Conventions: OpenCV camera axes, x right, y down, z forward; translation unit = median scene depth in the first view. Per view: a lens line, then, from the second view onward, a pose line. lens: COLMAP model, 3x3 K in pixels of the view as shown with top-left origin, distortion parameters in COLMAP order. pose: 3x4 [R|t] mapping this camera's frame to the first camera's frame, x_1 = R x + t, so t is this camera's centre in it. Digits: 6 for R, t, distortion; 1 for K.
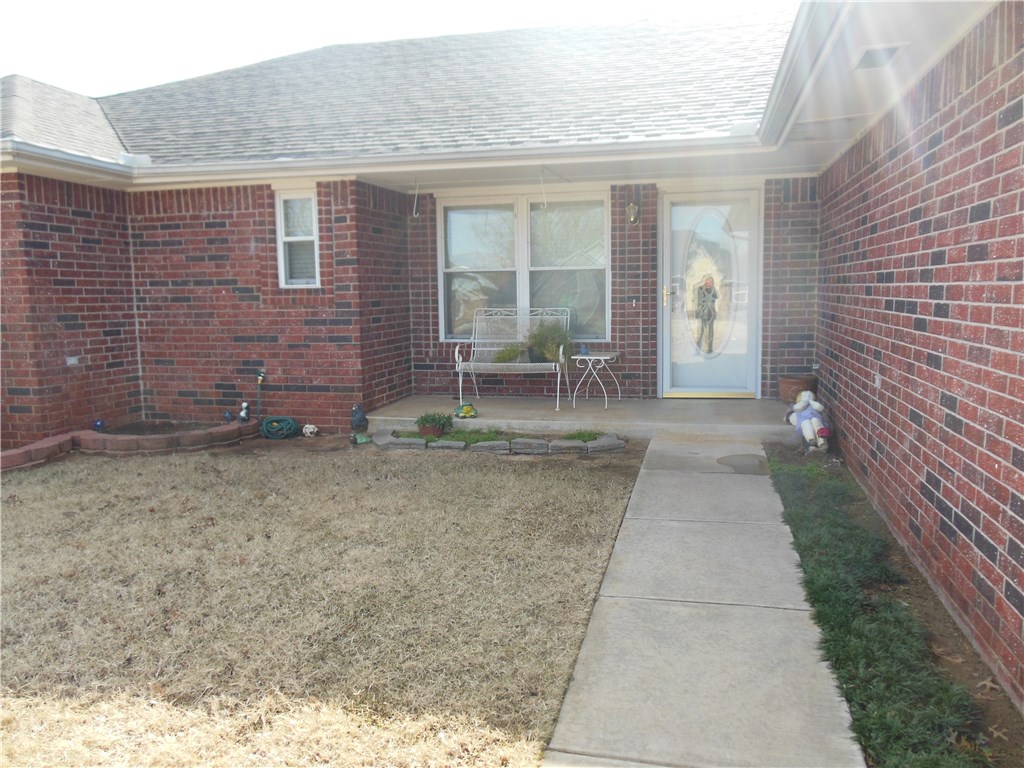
lens RADIAL K [[785.2, 0, 512.0], [0, 785.2, 384.0], [0, 0, 1]] dist [-0.055484, 0.137895]
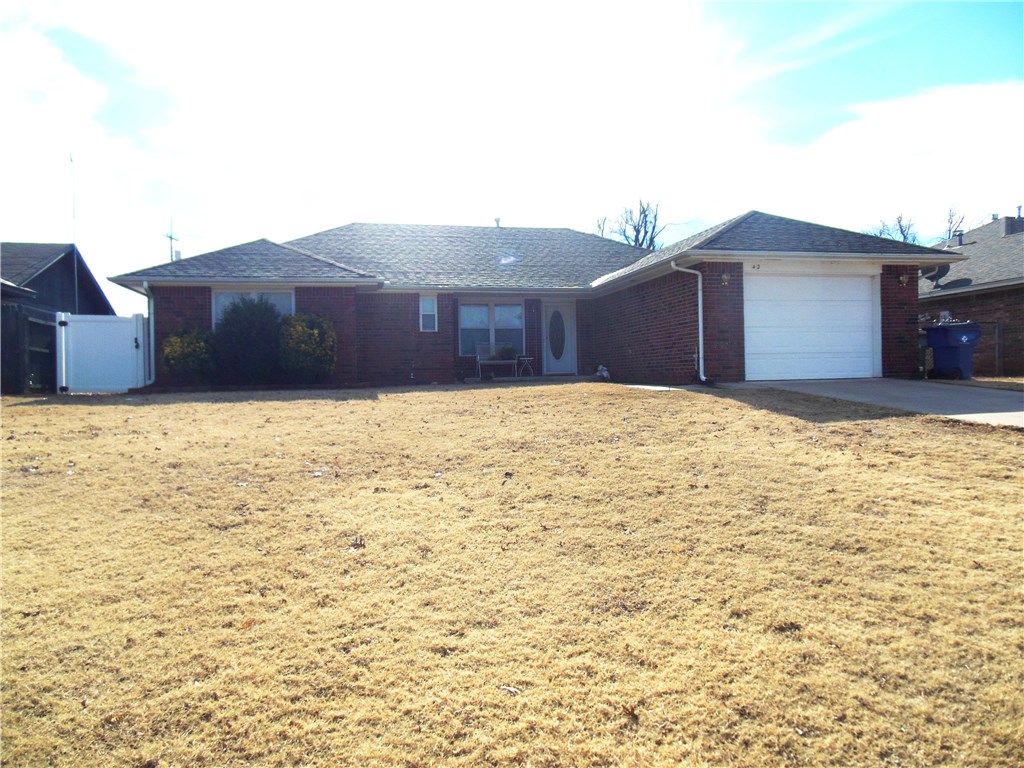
lens RADIAL K [[785.2, 0, 512.0], [0, 785.2, 384.0], [0, 0, 1]] dist [-0.055484, 0.137895]
pose [[0.901983, -0.004028, 0.431752, -1.157310], [0.056809, 0.992371, -0.109421, 0.360561], [-0.428018, 0.123223, 0.895331, -1.485876]]
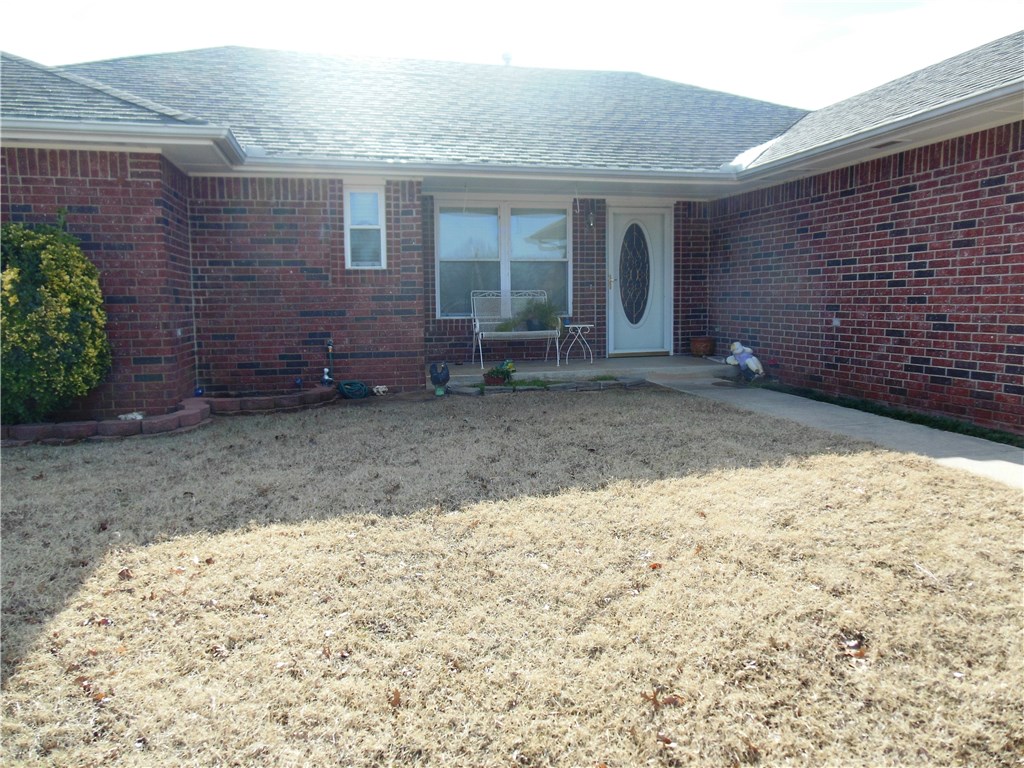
lens RADIAL K [[785.2, 0, 512.0], [0, 785.2, 384.0], [0, 0, 1]] dist [-0.055484, 0.137895]
pose [[0.890484, -0.044337, 0.452849, -0.604877], [0.052483, 0.998607, -0.005433, 0.065604], [-0.451978, 0.028604, 0.891570, -0.136402]]
